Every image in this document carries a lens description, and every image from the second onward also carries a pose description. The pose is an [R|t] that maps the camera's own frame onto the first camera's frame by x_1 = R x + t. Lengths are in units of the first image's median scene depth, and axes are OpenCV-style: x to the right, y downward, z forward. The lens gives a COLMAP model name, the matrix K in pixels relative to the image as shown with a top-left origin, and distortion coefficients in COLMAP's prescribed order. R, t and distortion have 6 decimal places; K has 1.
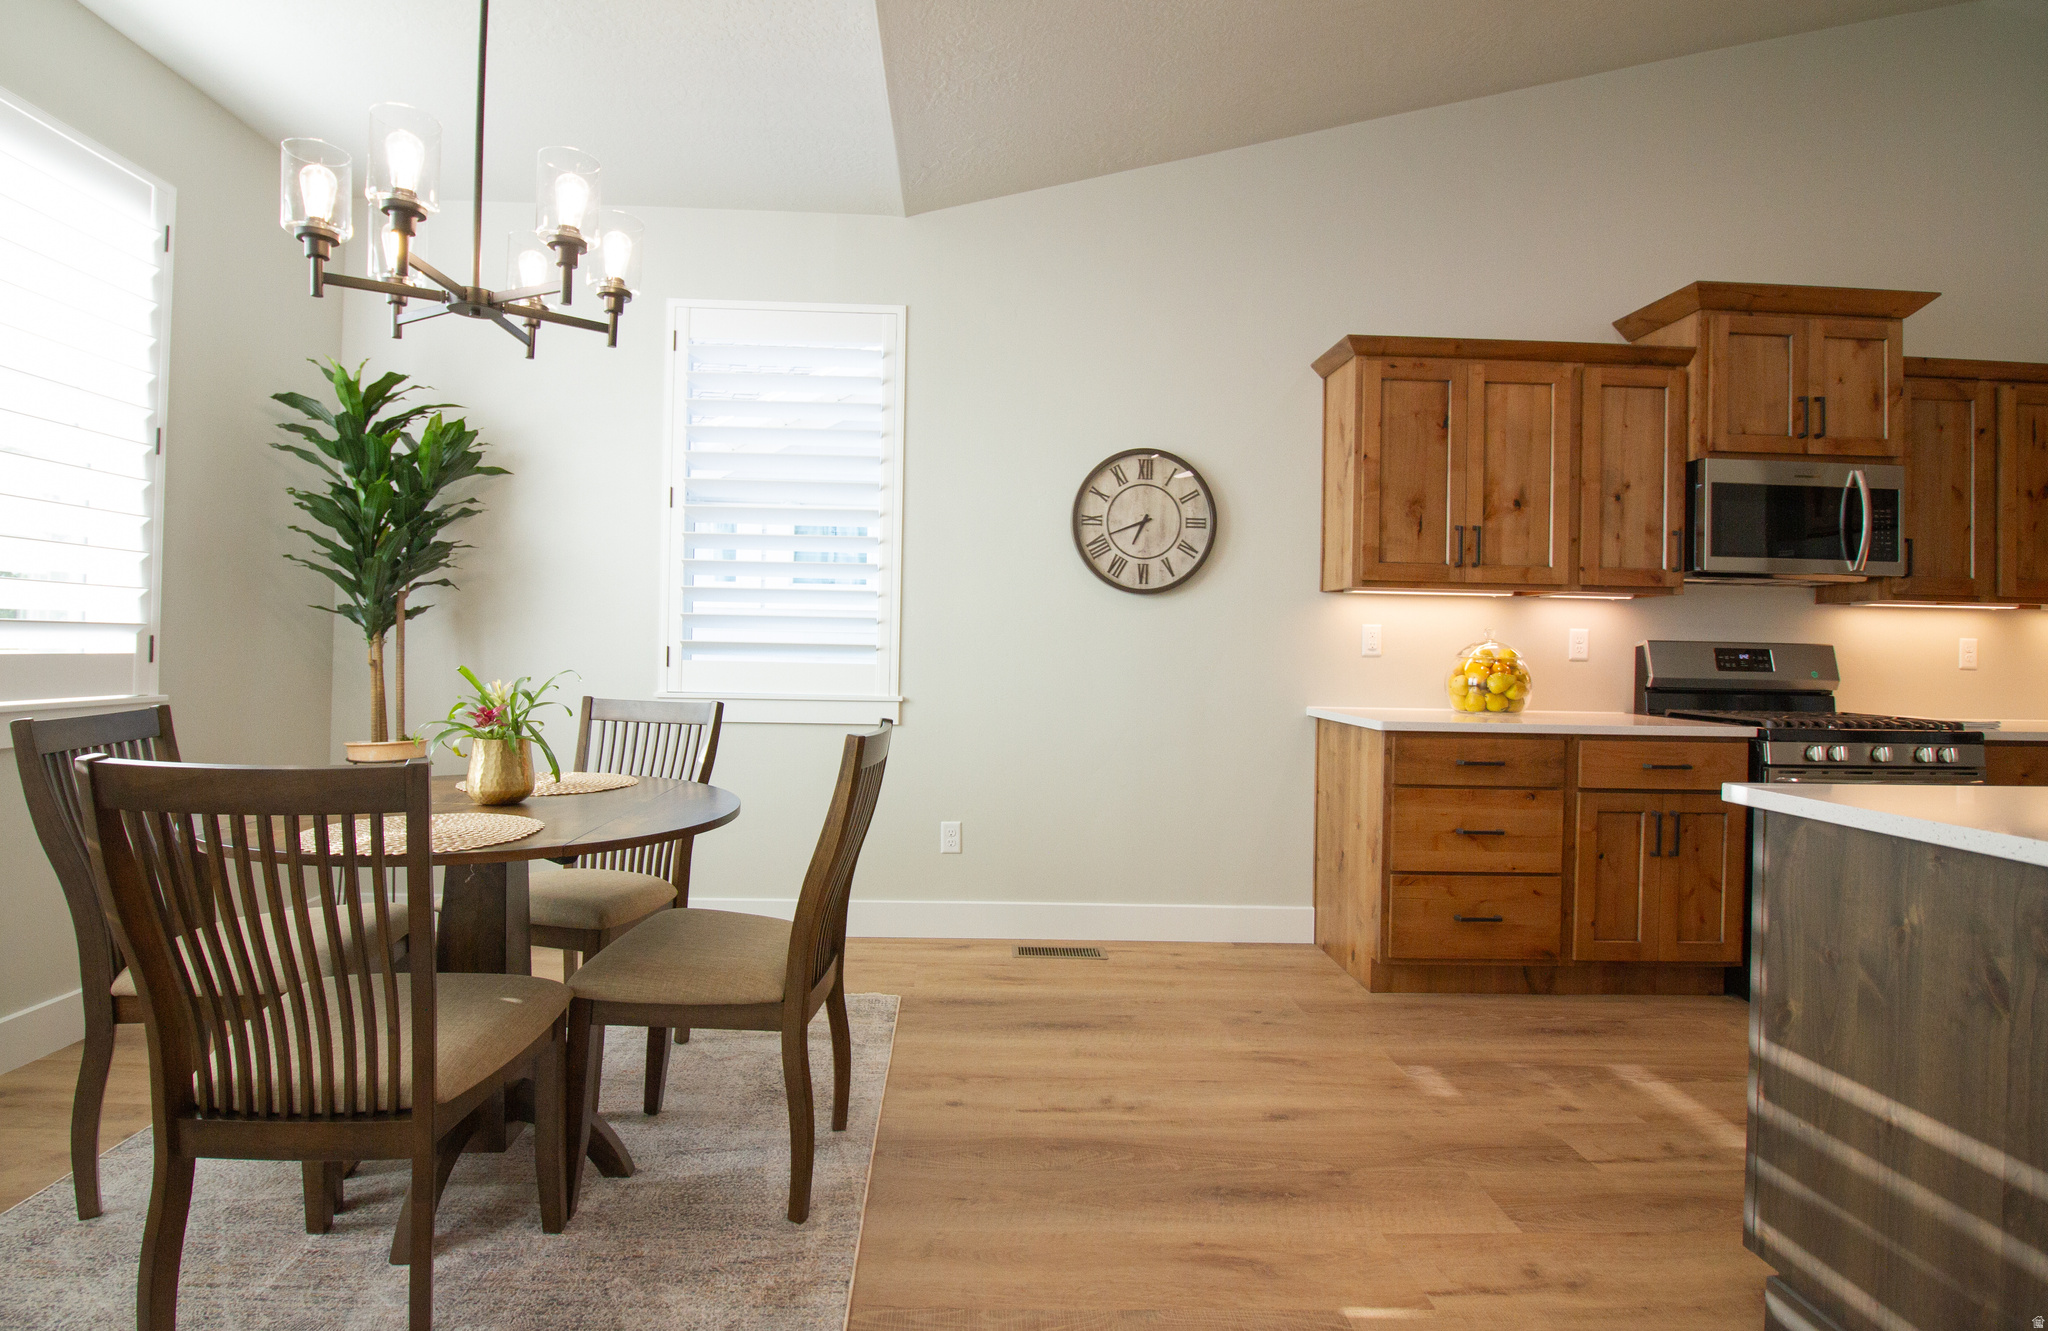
lens RADIAL K [[1012.9, 0, 988.0], [0, 1012.9, 634.4], [0, 0, 1]] dist [-0.011061, -0.001217]
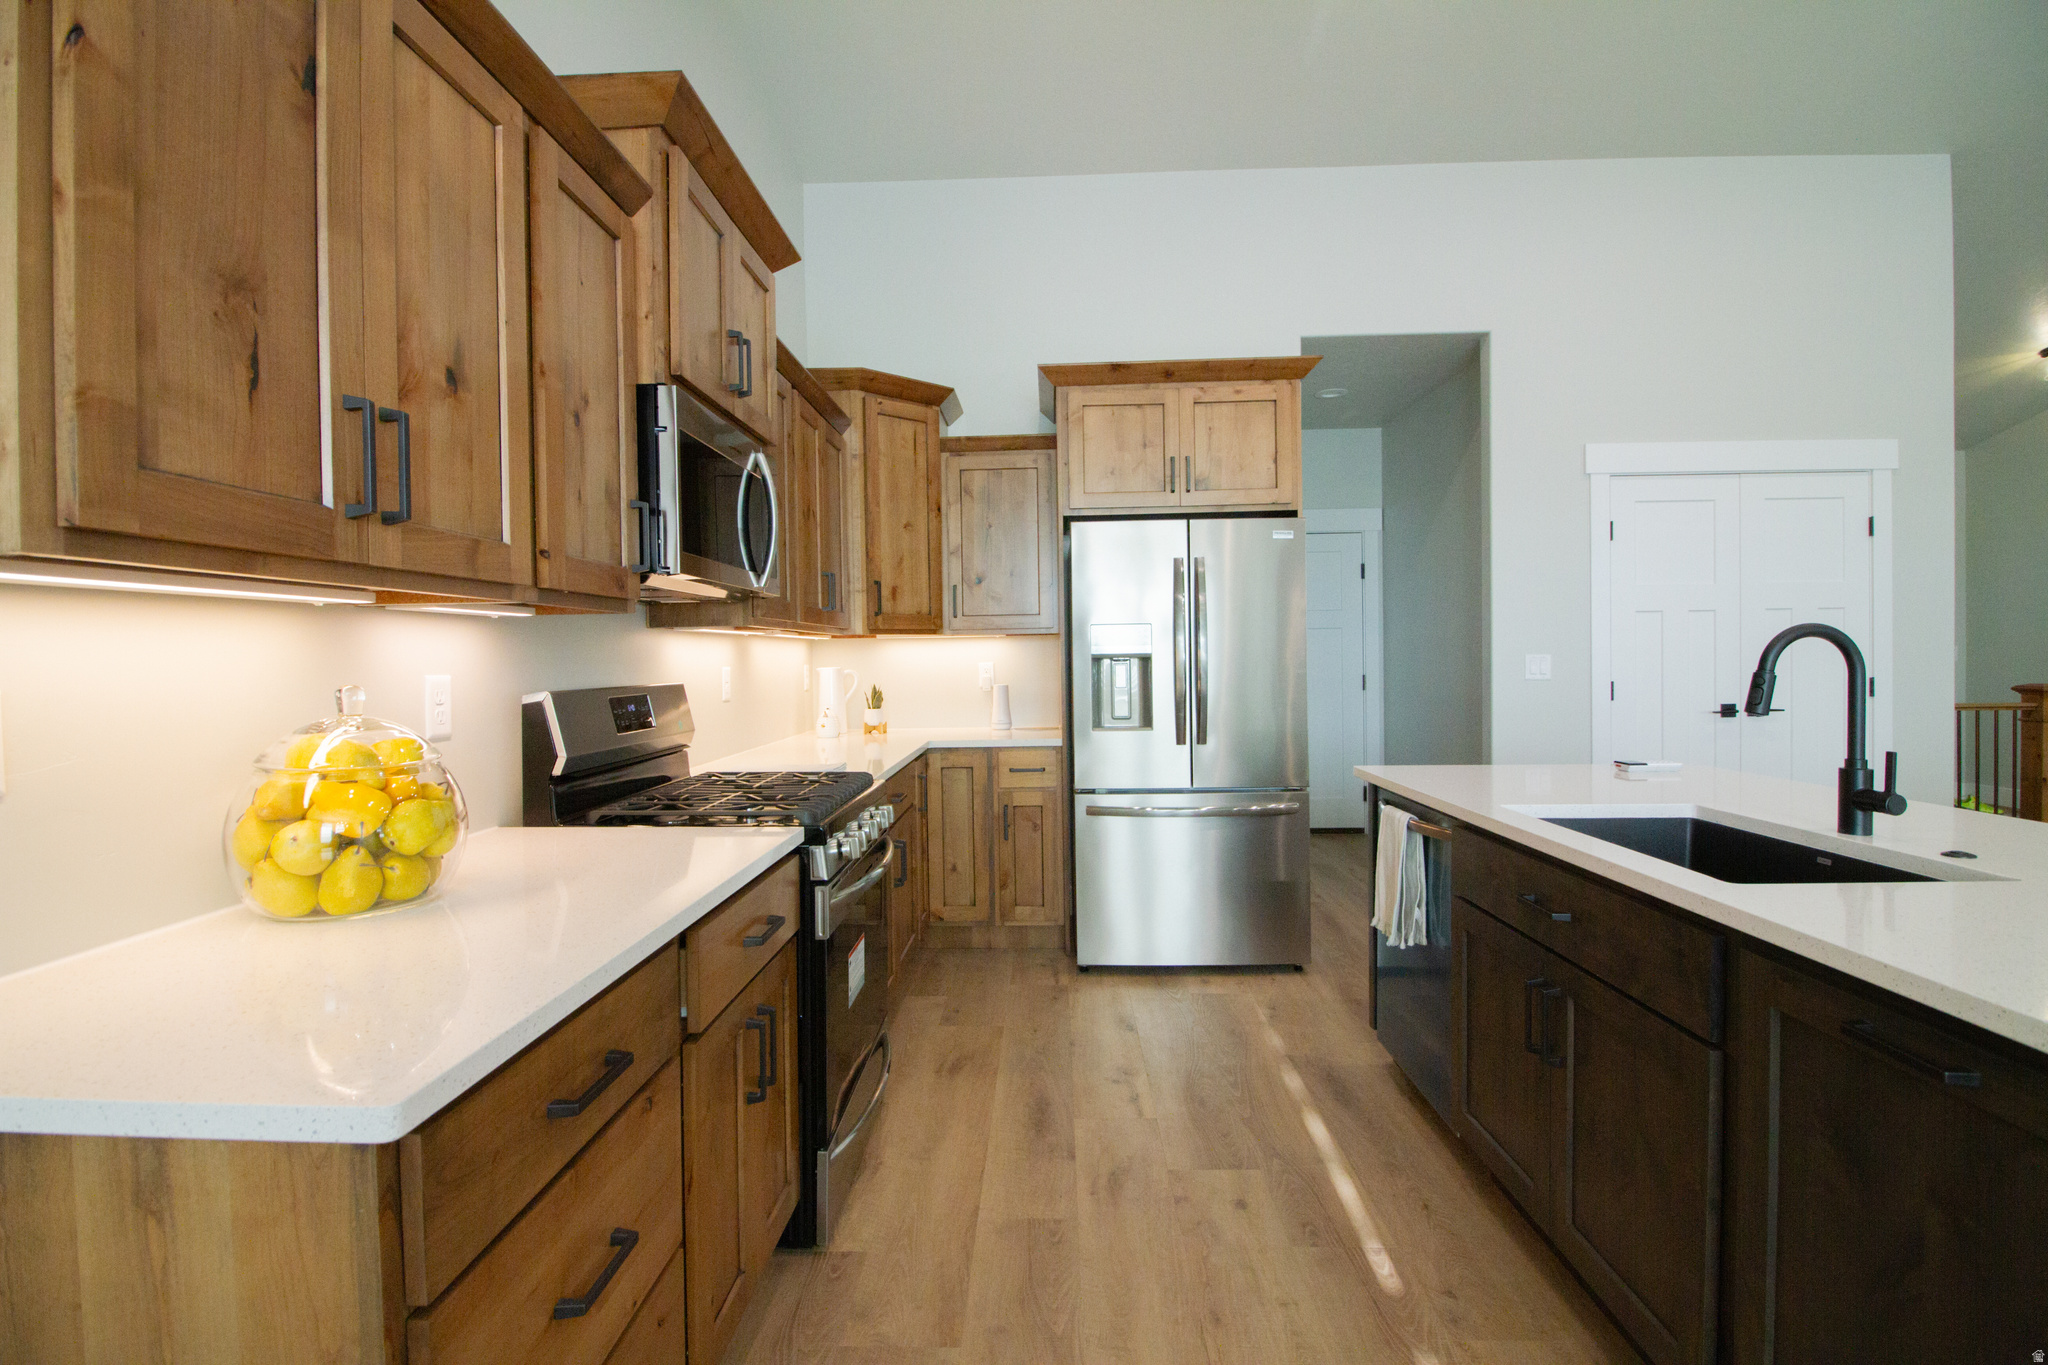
lens RADIAL K [[962.9, 0, 1024.0], [0, 962.9, 682.5], [0, 0, 1]] dist [-0.023505, -0.000041]
pose [[0.058015, -0.048091, 0.997157, 0.152305], [-0.000524, 0.998837, 0.048203, -0.026586], [-0.998316, -0.003319, 0.057922, 0.748351]]
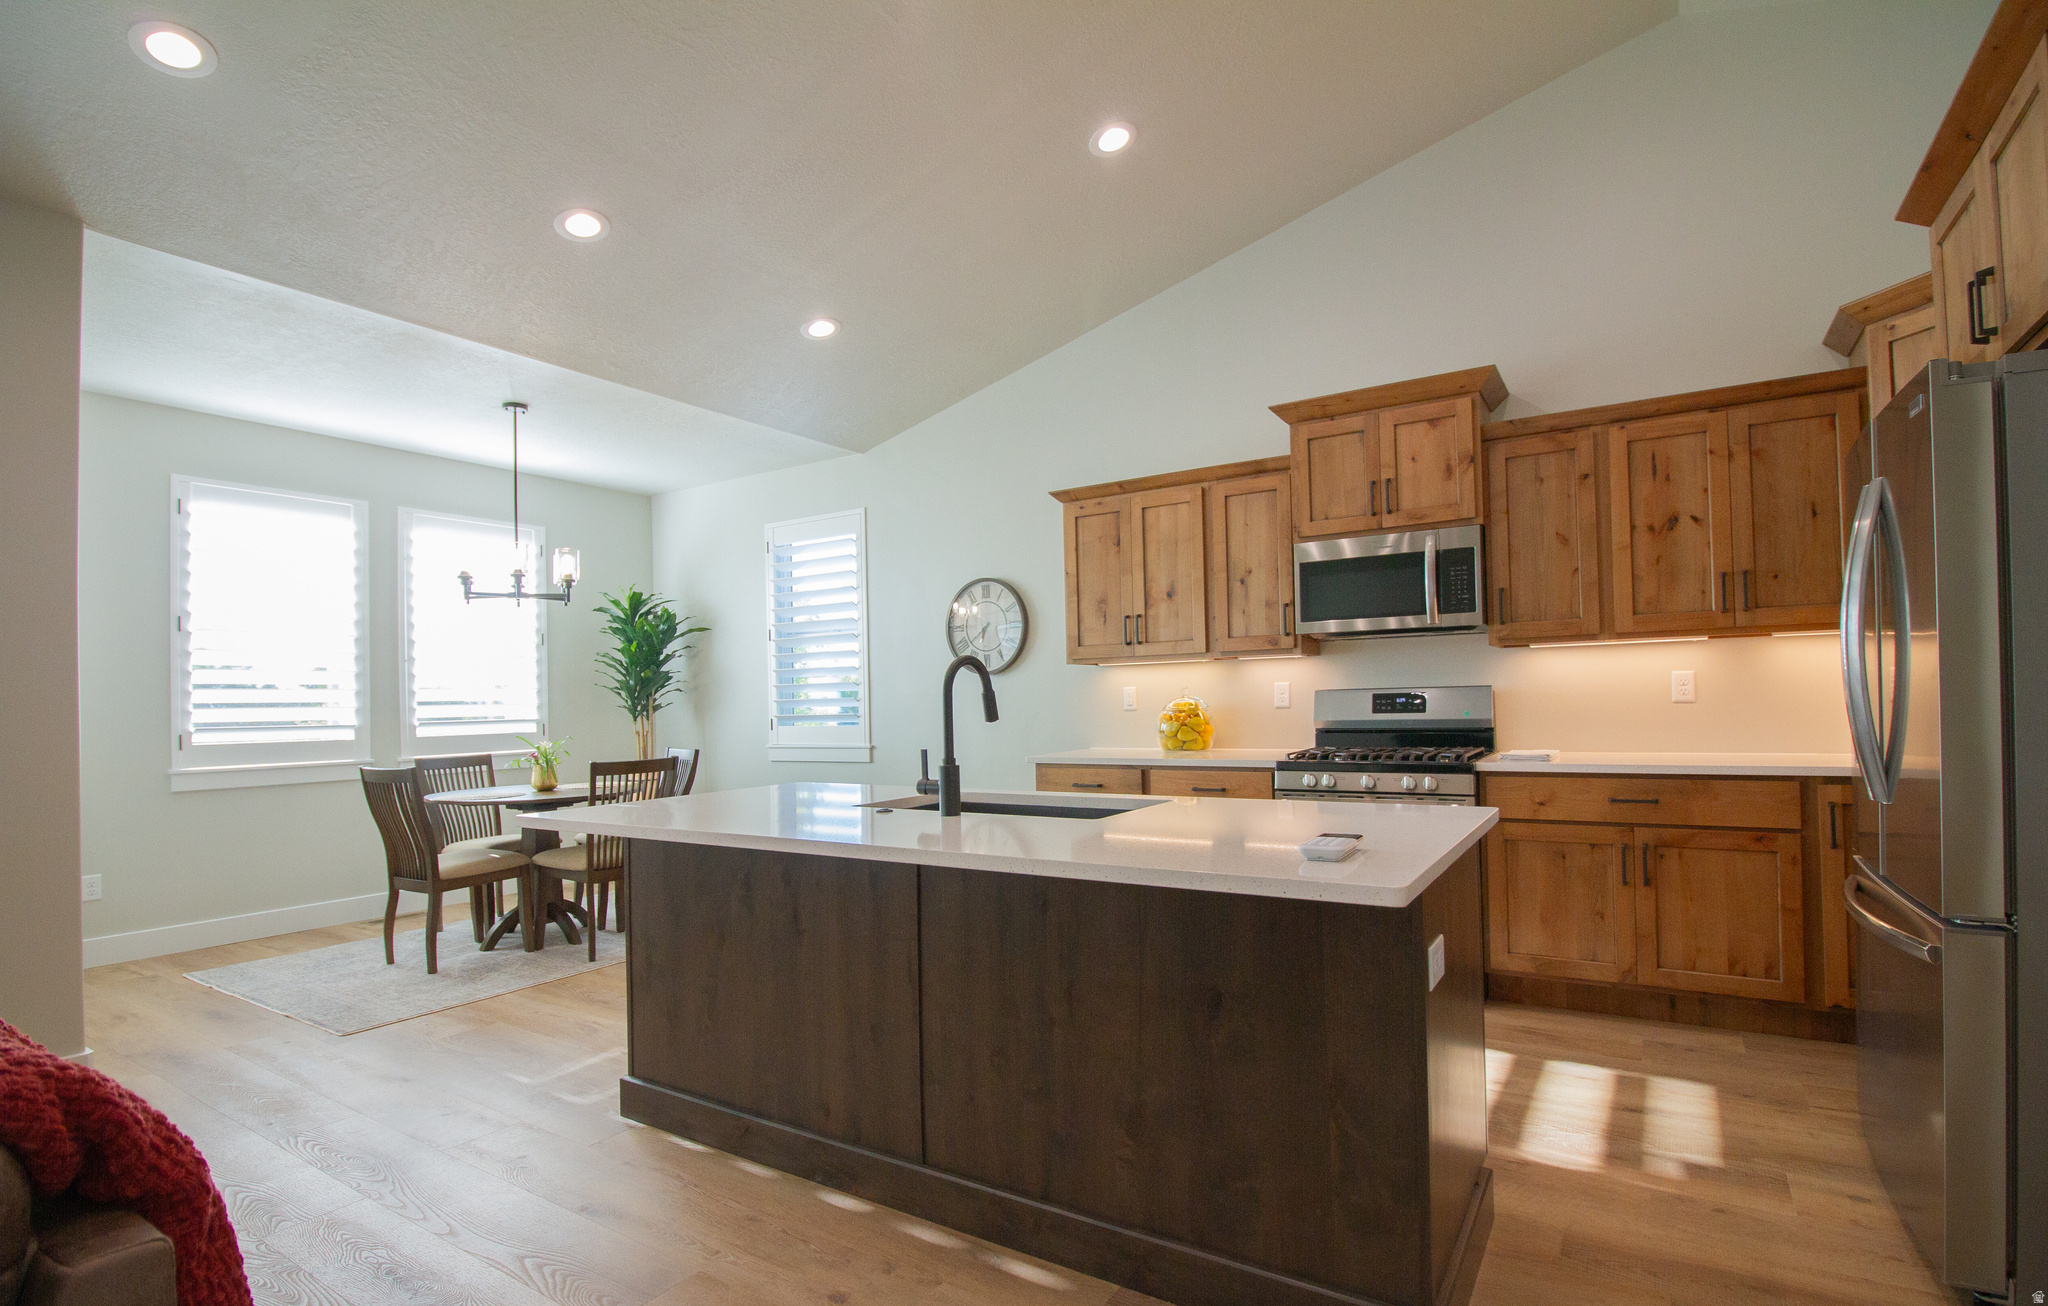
lens RADIAL K [[975.2, 0, 1030.5], [0, 975.2, 679.5], [0, 0, 1]] dist [-0.003433, -0.000798]
pose [[0.825051, -0.052878, -0.562579, 1.092600], [0.049280, 0.998552, -0.021584, 0.001913], [0.562906, -0.009916, 0.826461, -0.174183]]
